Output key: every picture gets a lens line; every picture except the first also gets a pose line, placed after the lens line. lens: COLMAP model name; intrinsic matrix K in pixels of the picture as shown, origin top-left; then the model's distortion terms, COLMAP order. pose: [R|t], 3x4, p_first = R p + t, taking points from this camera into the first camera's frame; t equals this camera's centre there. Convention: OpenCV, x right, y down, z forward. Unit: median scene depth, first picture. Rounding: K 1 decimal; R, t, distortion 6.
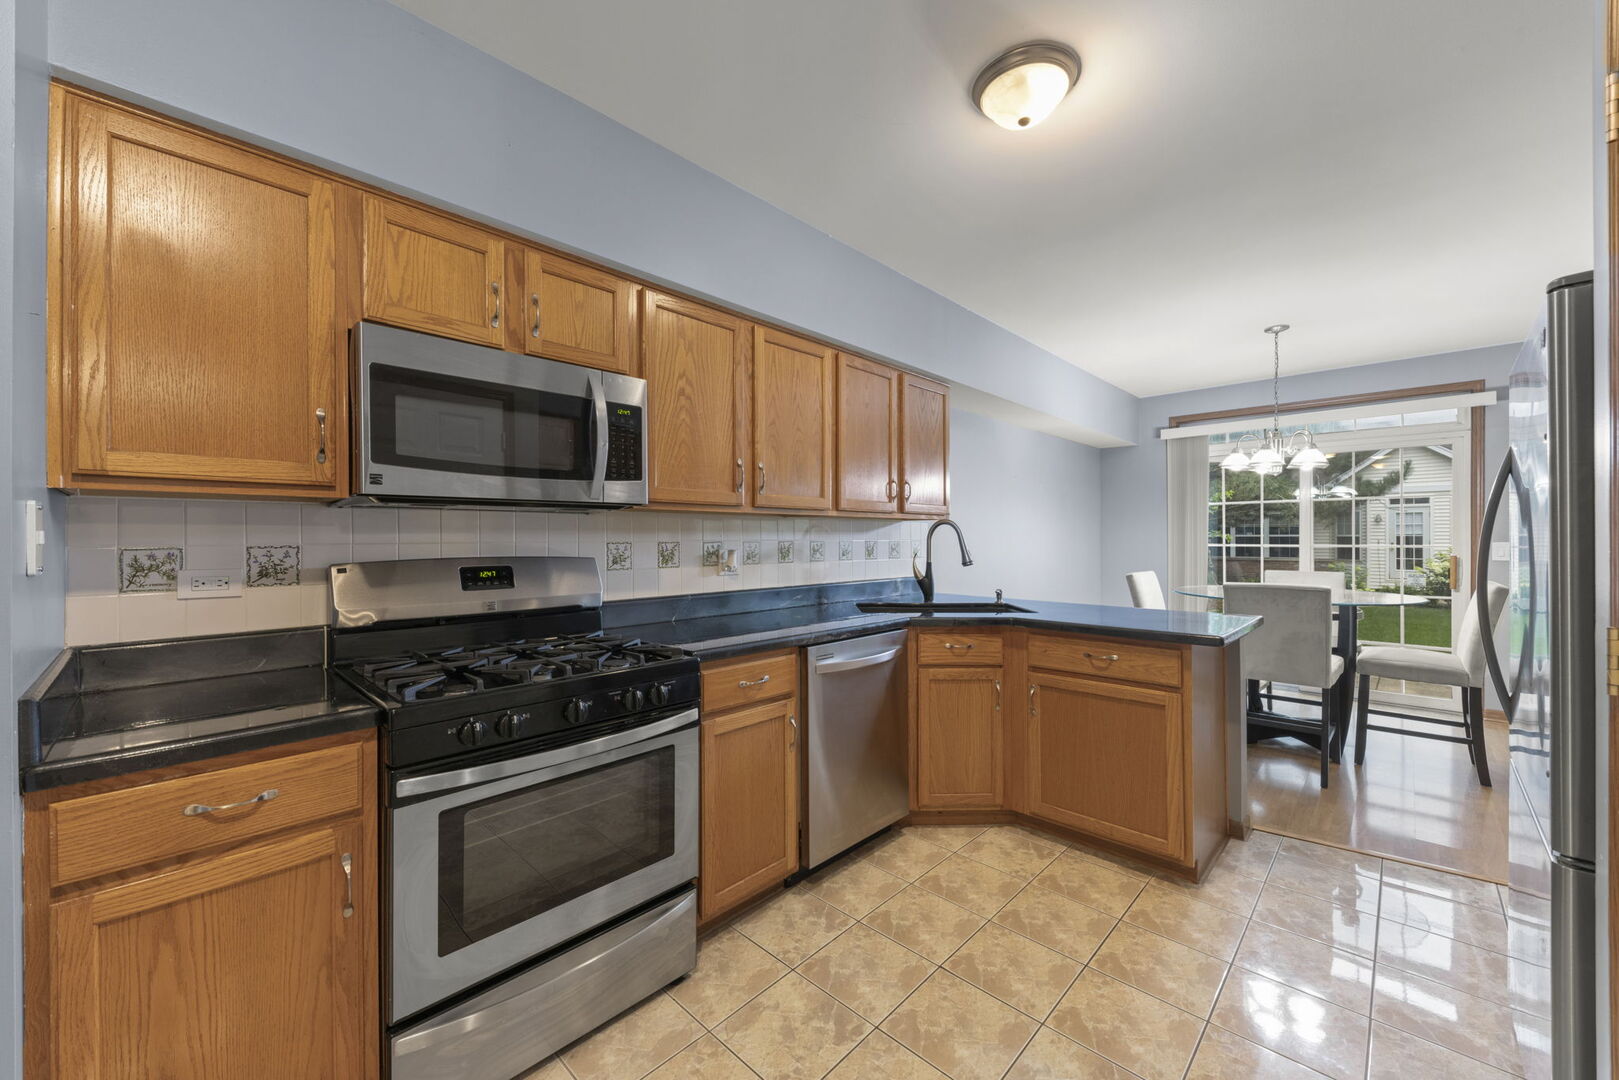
lens RADIAL K [[624.4, 0, 769.7], [0, 624.4, 538.7], [0, 0, 1]] dist [0.014179, -0.000187]
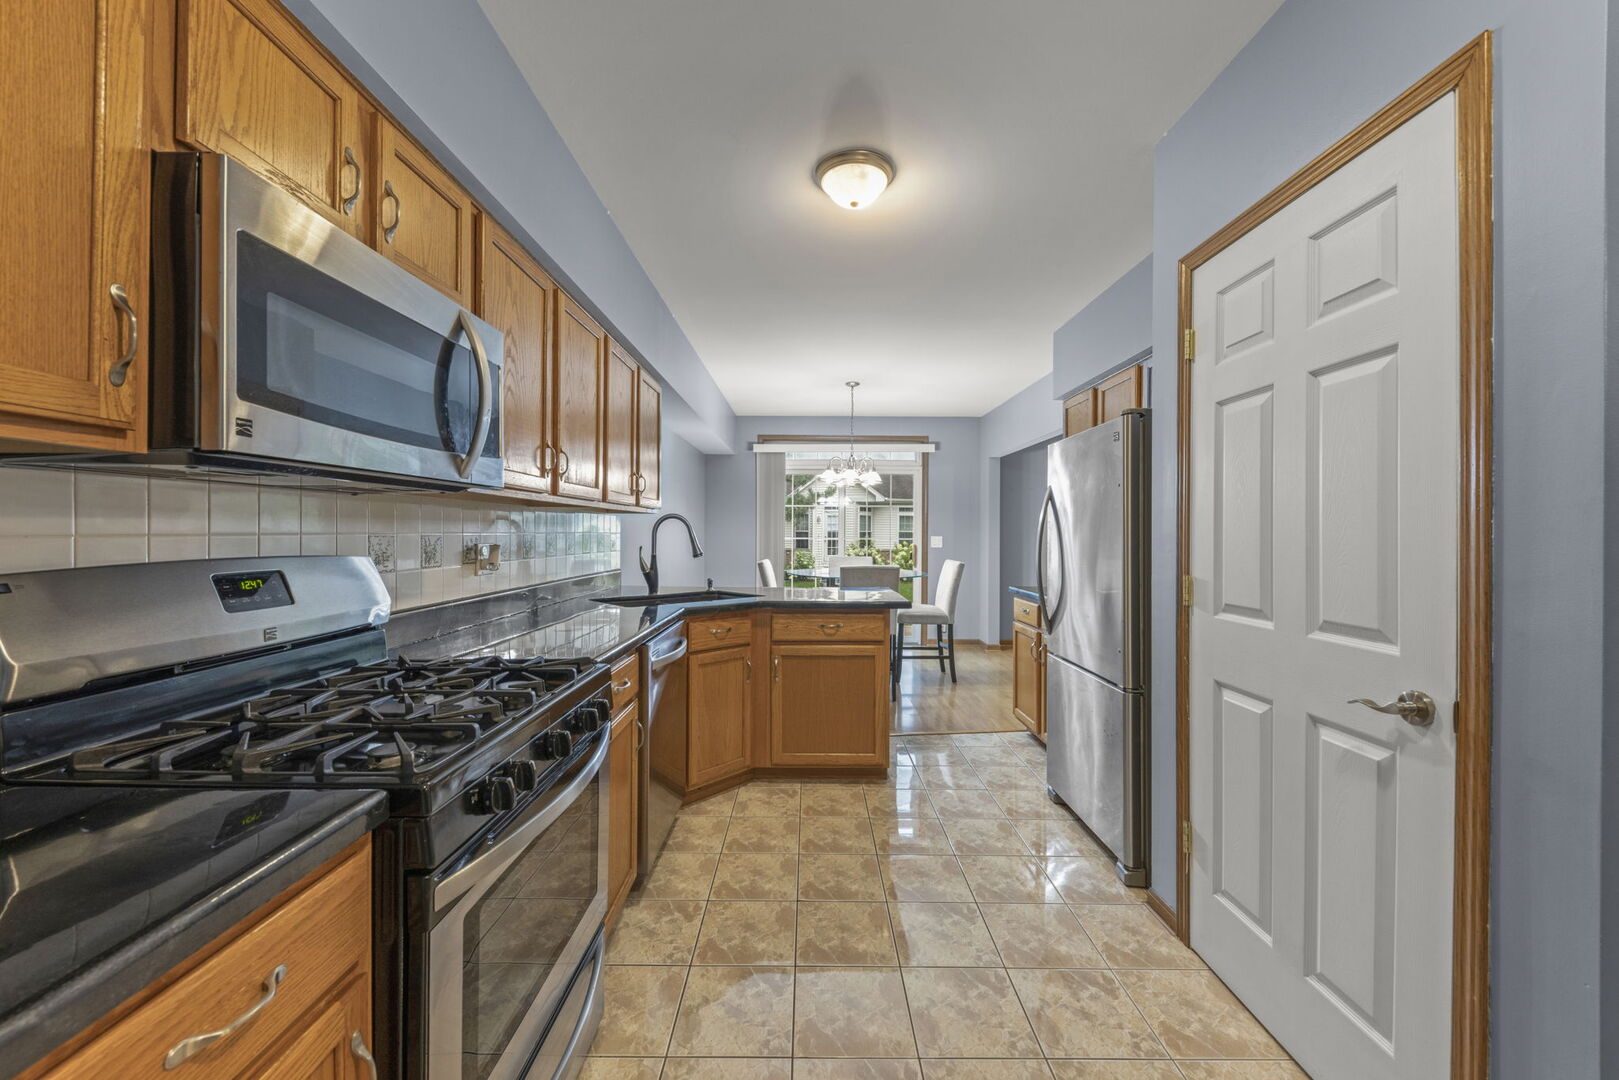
lens RADIAL K [[633.4, 0, 805.9], [0, 633.4, 531.3], [0, 0, 1]] dist [0.000314, -0.000286]
pose [[0.704227, 0.006588, 0.709944, -0.381925], [-0.006073, 0.999976, -0.003255, 0.000868], [-0.709949, -0.002020, 0.704251, 0.114476]]
